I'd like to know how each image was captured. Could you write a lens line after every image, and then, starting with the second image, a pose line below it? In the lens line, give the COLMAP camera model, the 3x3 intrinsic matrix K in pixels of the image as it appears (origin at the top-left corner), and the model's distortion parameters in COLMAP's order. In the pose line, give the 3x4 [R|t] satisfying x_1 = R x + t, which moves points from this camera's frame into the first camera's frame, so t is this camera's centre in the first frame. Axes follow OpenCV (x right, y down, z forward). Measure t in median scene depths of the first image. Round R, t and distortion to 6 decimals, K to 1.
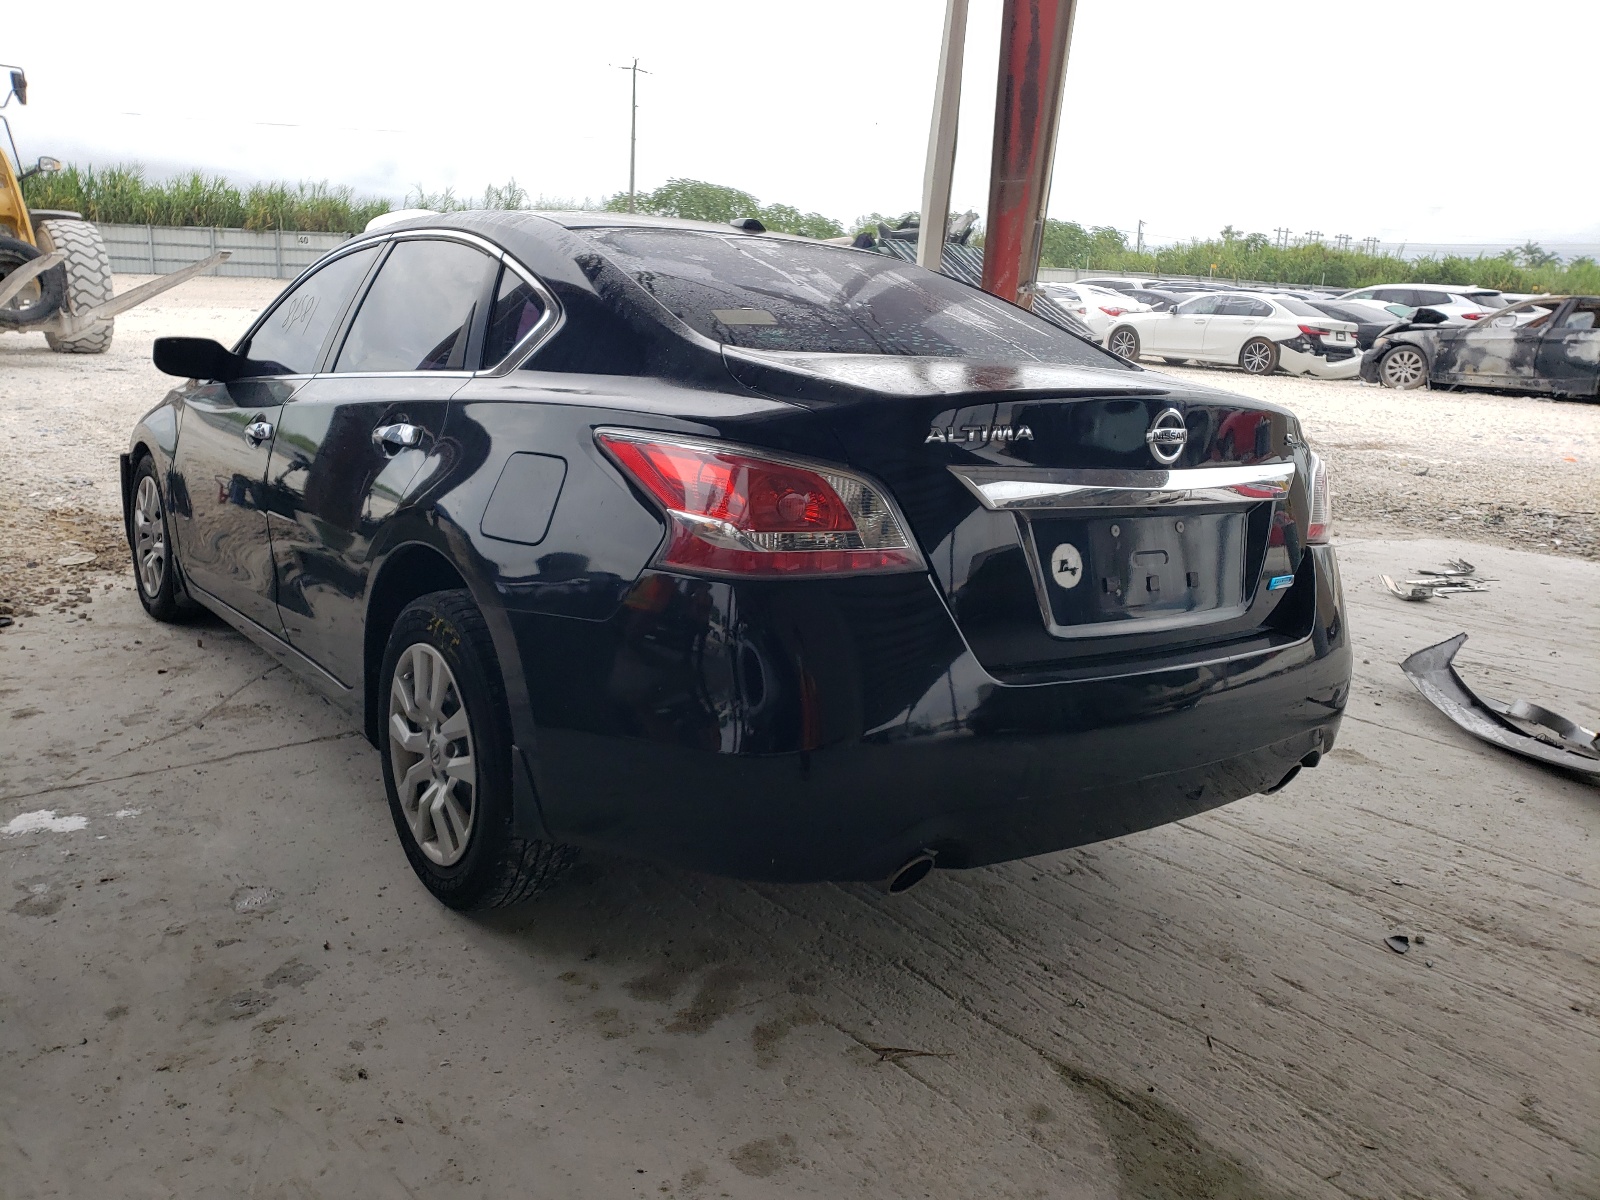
lens RADIAL K [[1324.7, 0, 800.0], [0, 1324.7, 600.0], [0, 0, 1]] dist [0.006403, -0.016259]
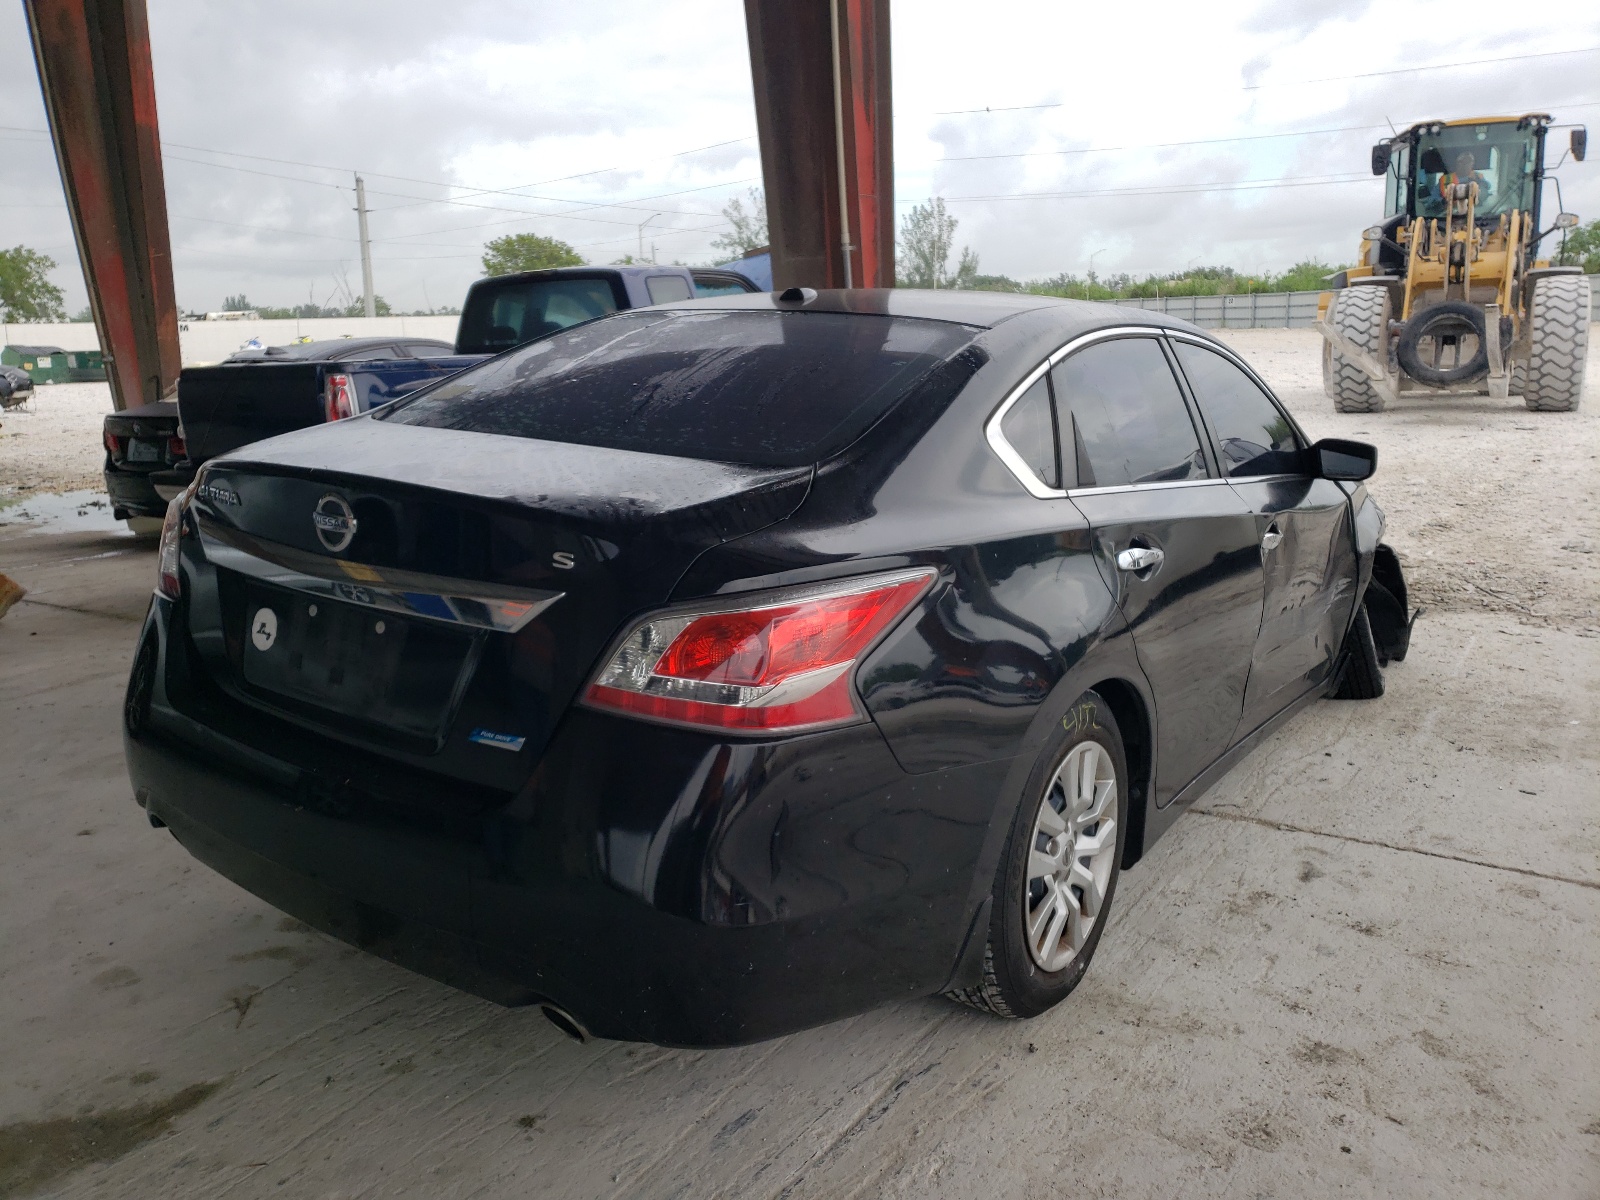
lens RADIAL K [[1324.7, 0, 800.0], [0, 1324.7, 600.0], [0, 0, 1]] dist [0.006403, -0.016259]
pose [[0.268295, 0.158185, -0.950261, 1.252473], [-0.193758, 0.975129, 0.107619, -0.233094], [0.943650, 0.155247, 0.292271, 1.043556]]
